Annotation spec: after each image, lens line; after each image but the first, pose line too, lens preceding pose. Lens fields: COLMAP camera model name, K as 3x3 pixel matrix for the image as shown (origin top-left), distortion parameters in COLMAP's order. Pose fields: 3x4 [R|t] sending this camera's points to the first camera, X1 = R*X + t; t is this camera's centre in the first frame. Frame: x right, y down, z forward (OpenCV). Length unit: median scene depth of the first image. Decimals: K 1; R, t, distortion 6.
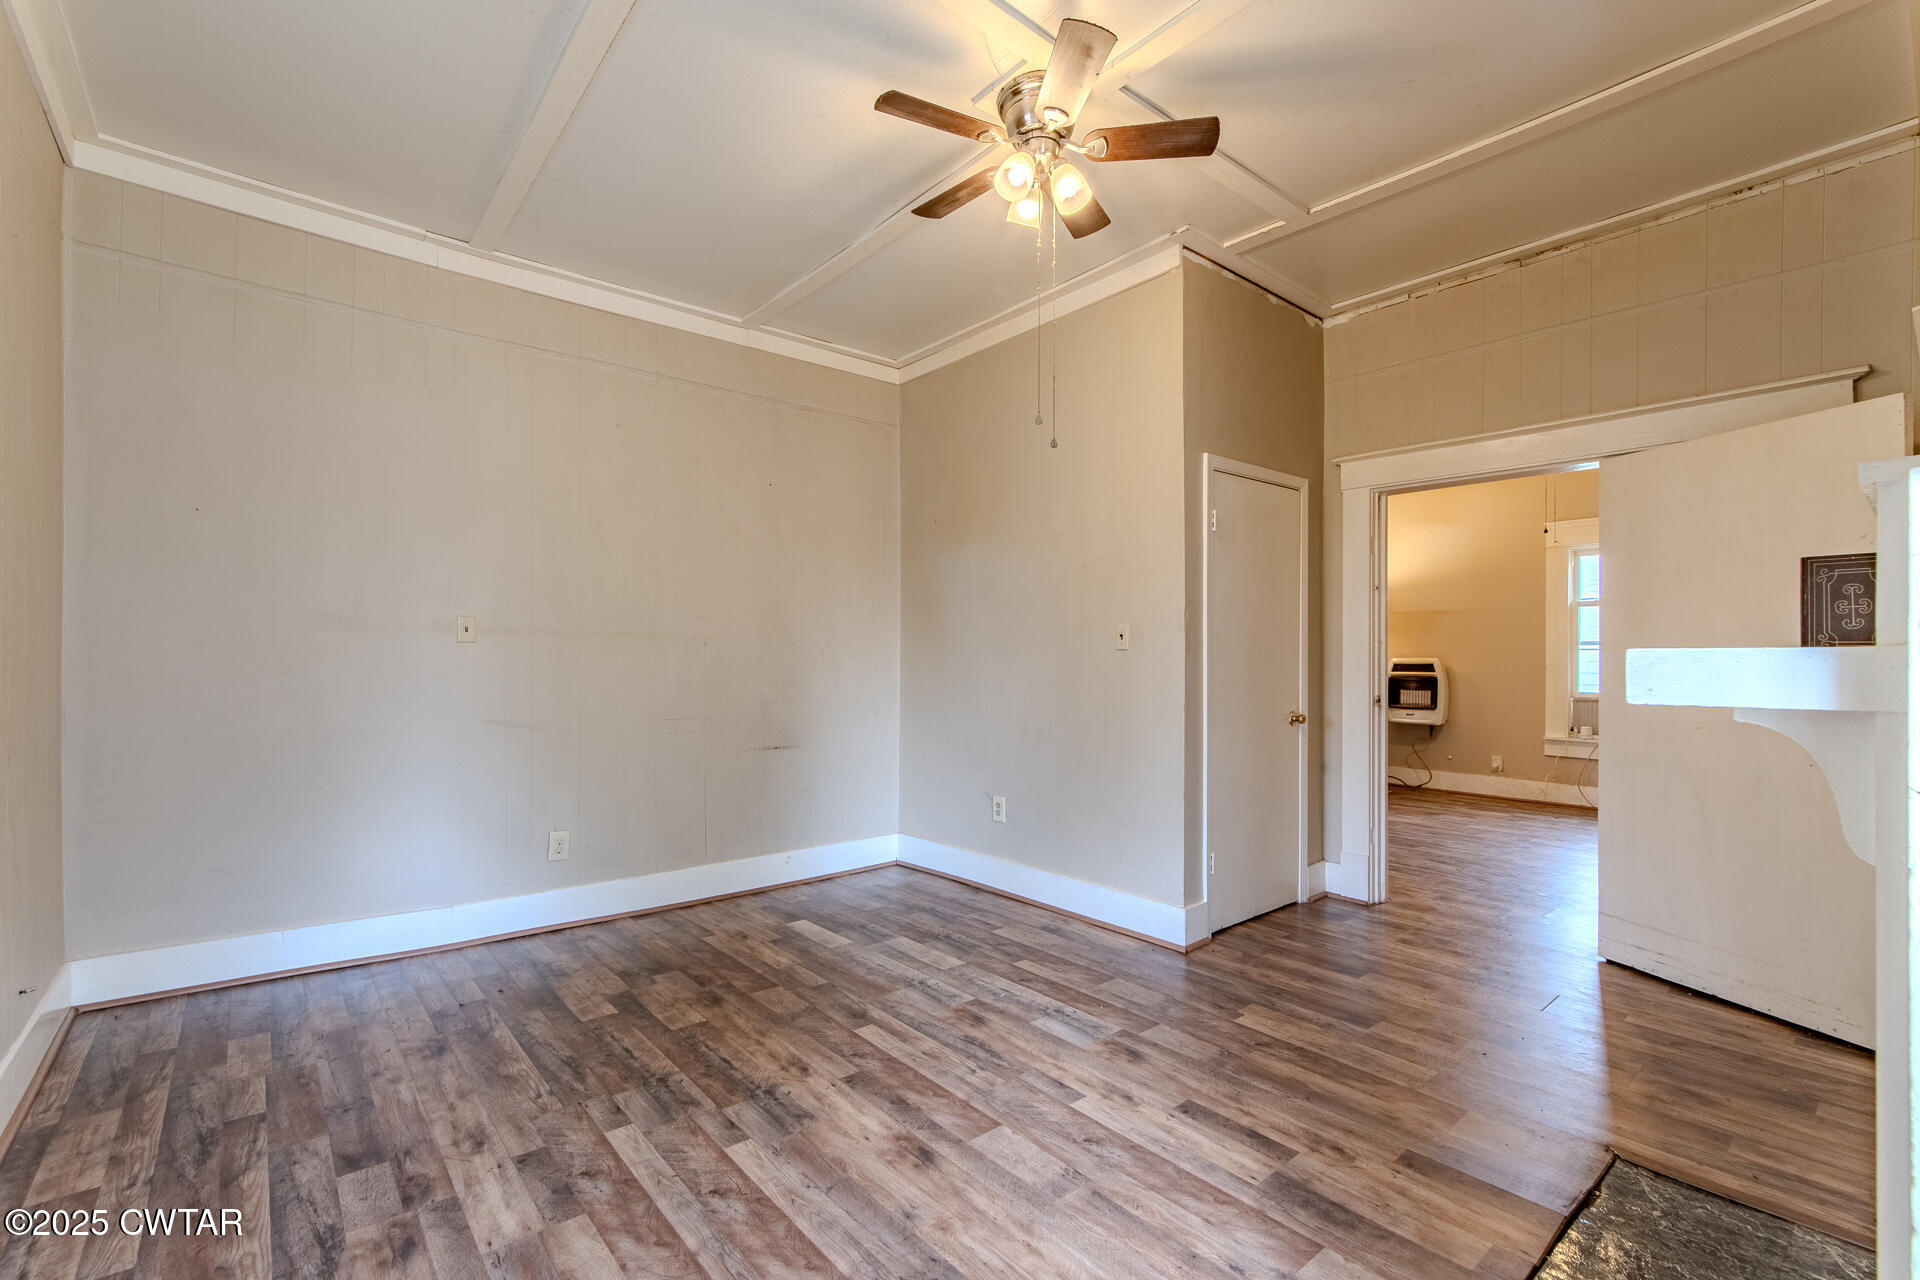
lens RADIAL K [[837.2, 0, 949.5], [0, 837.2, 654.3], [0, 0, 1]] dist [-0.002502, 0.001547]
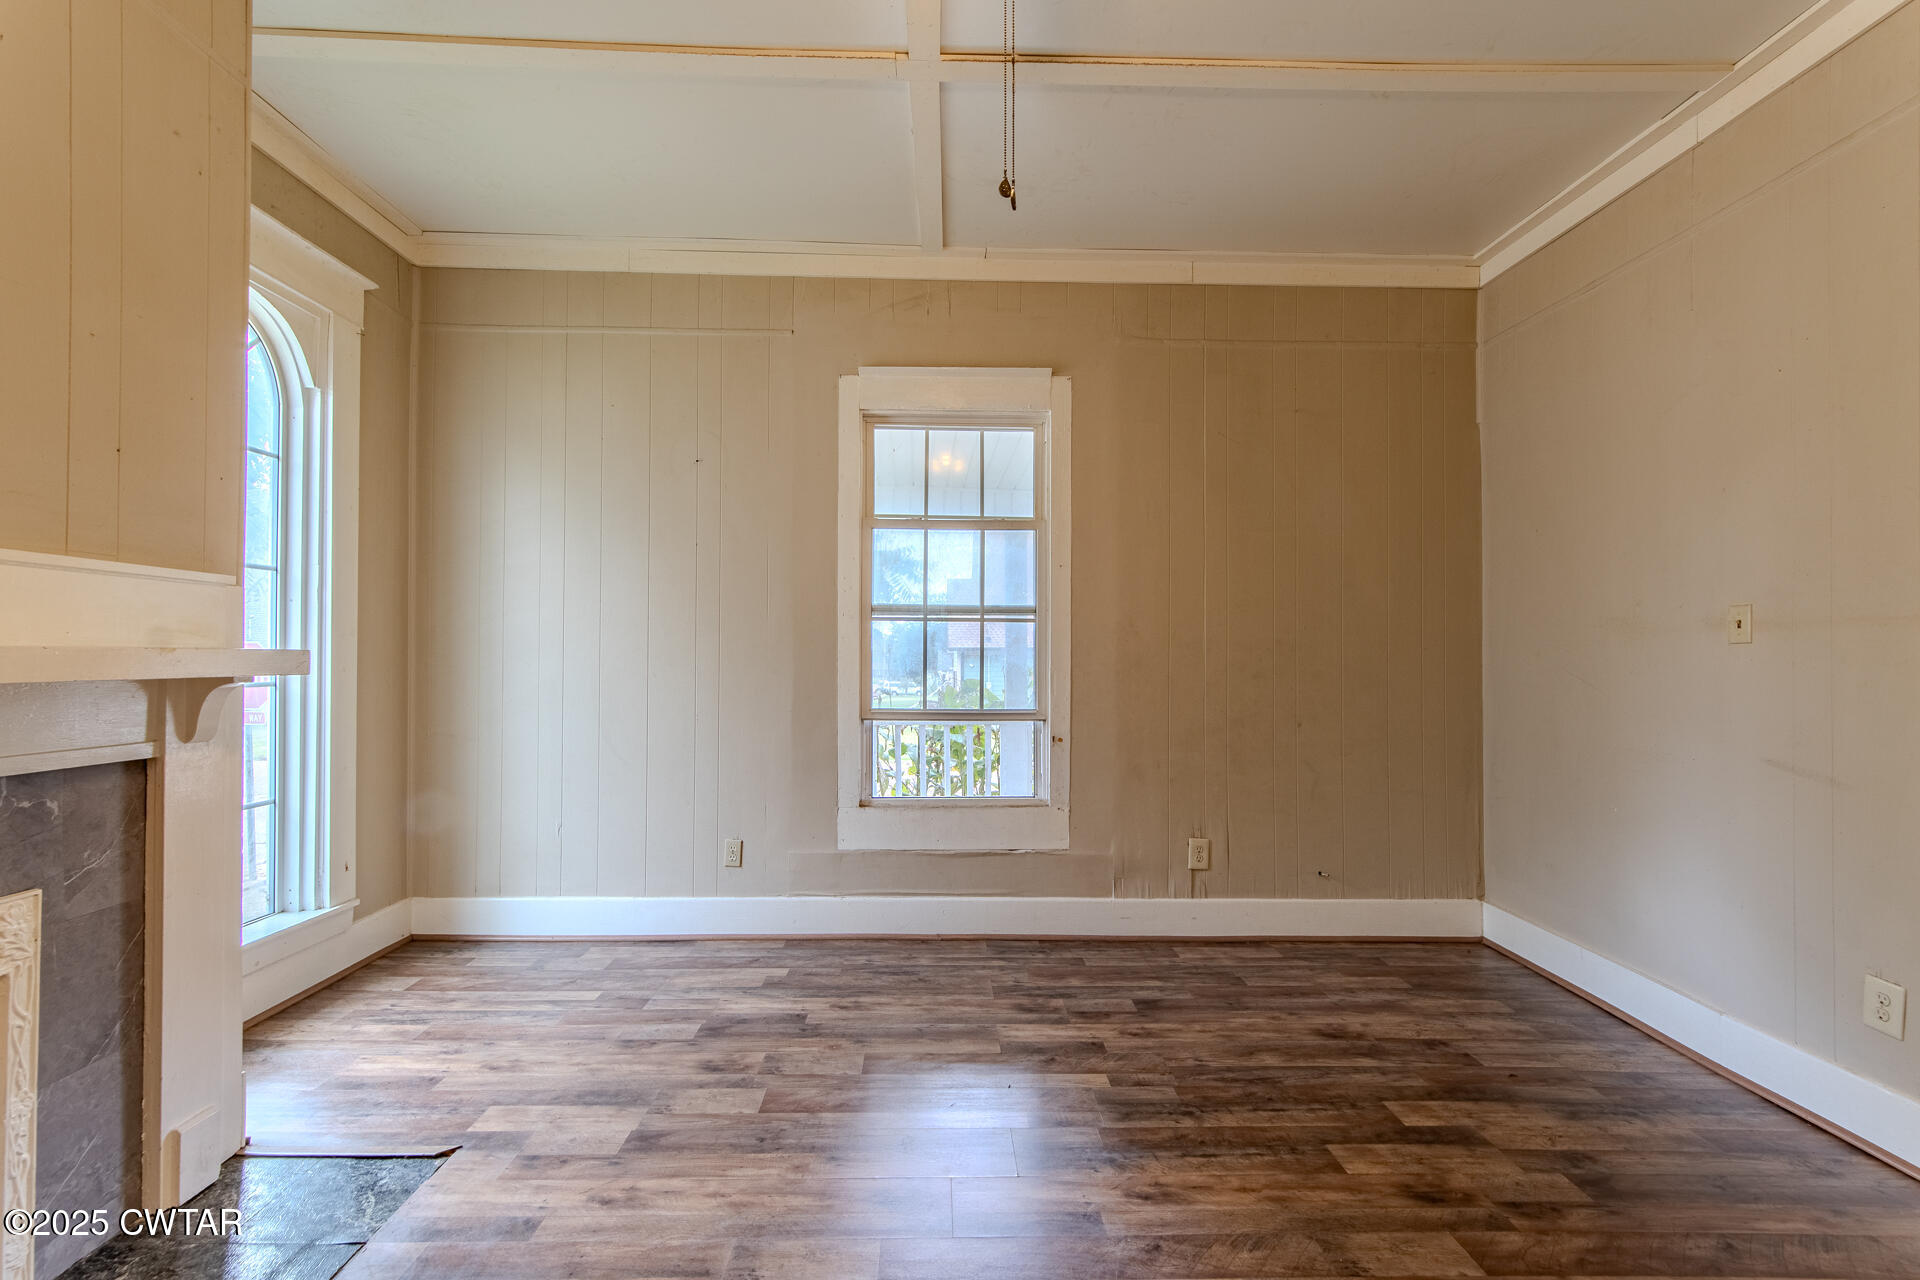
lens RADIAL K [[837.2, 0, 953.4], [0, 837.2, 641.2], [0, 0, 1]] dist [-0.002502, 0.001547]
pose [[-0.618486, -0.027090, -0.785329, 0.519636], [-0.004816, 0.999517, -0.030686, 0.012602], [0.785781, -0.015197, -0.618318, 1.273802]]
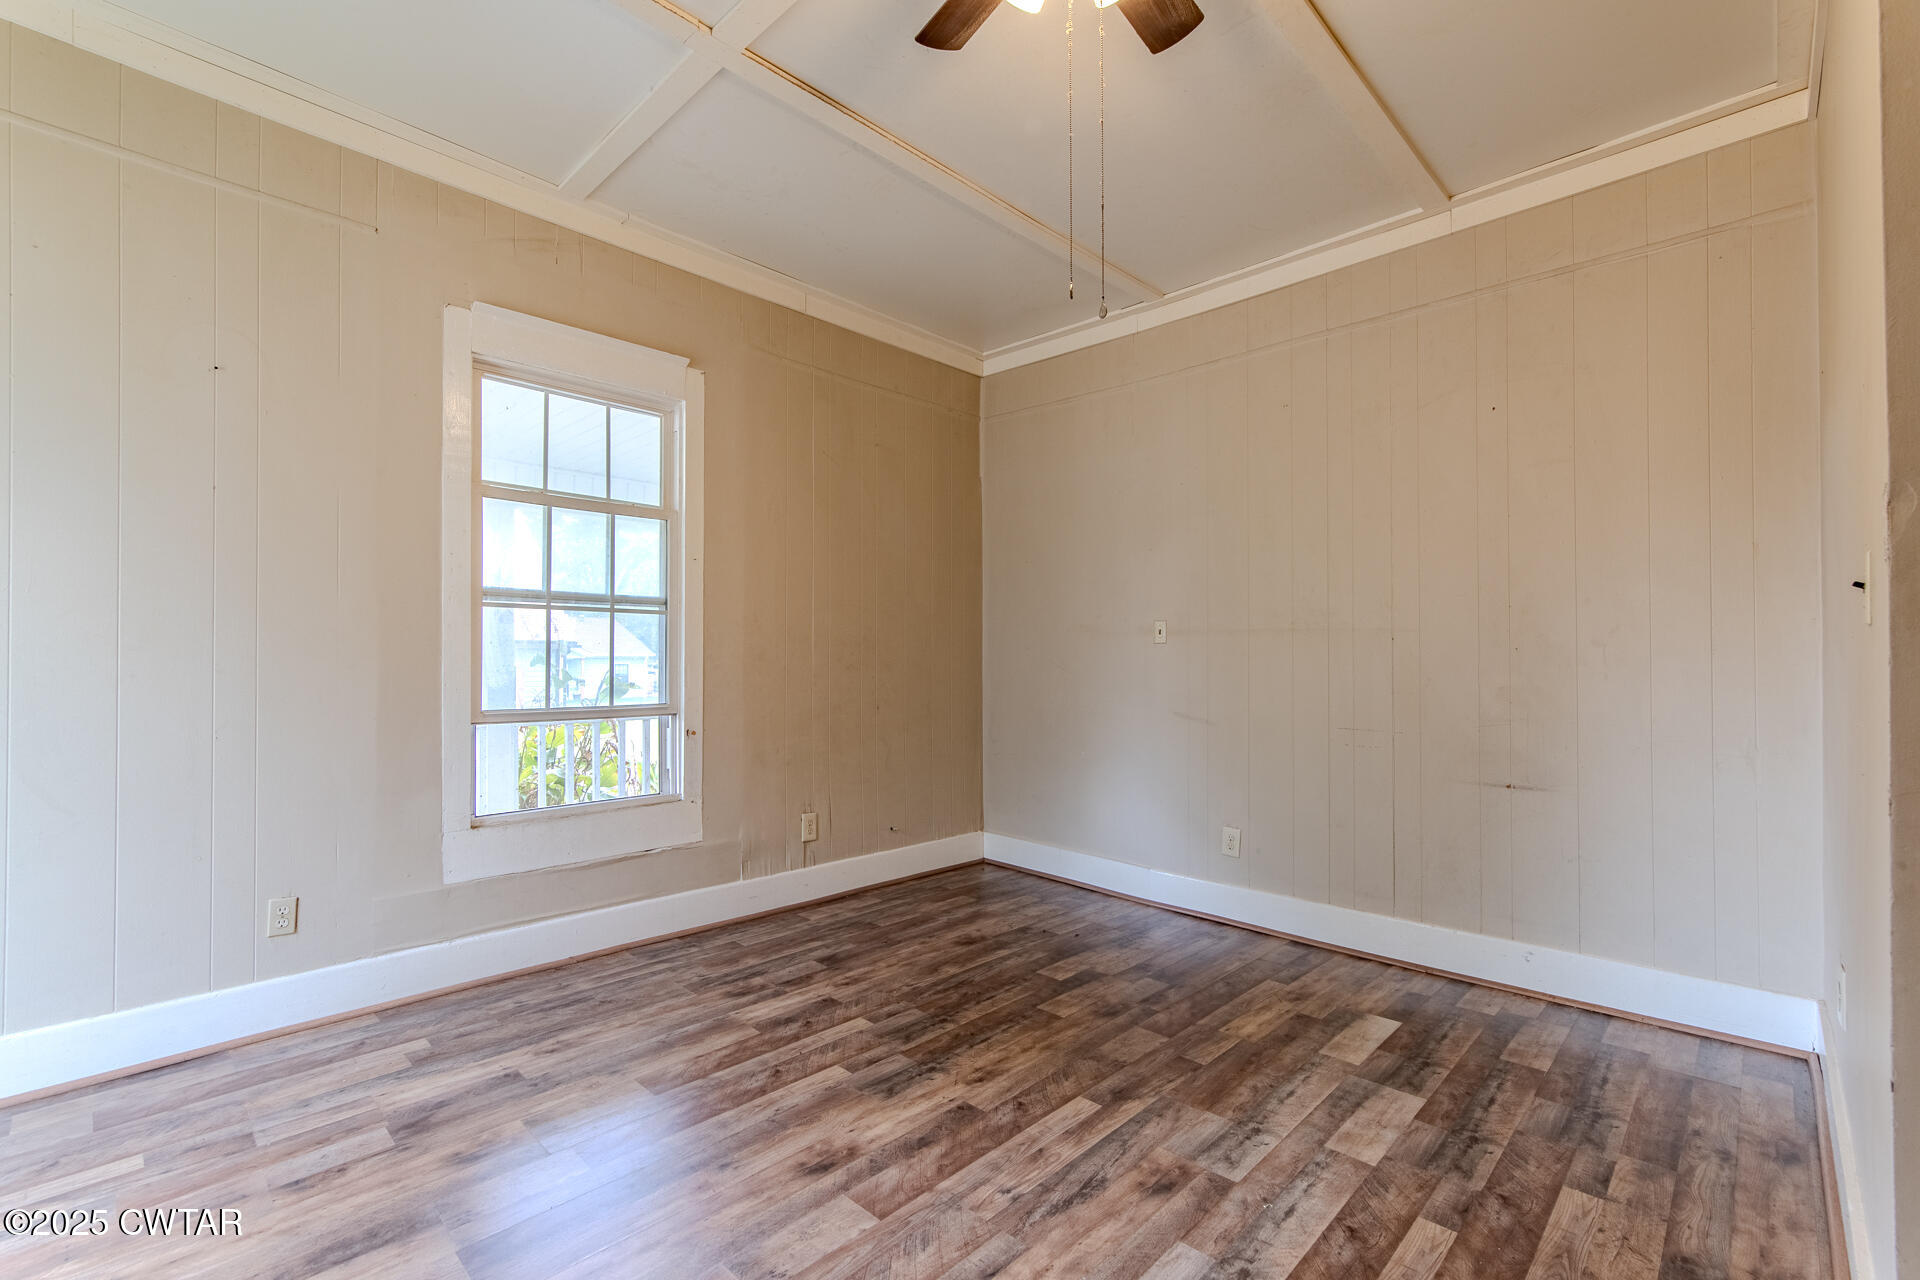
lens RADIAL K [[837.2, 0, 953.5], [0, 837.2, 634.4], [0, 0, 1]] dist [-0.002502, 0.001547]
pose [[0.107651, -0.033990, -0.993608, 0.750933], [0.002781, 0.999422, -0.033888, 0.018005], [0.994185, 0.000885, 0.107684, 0.822756]]
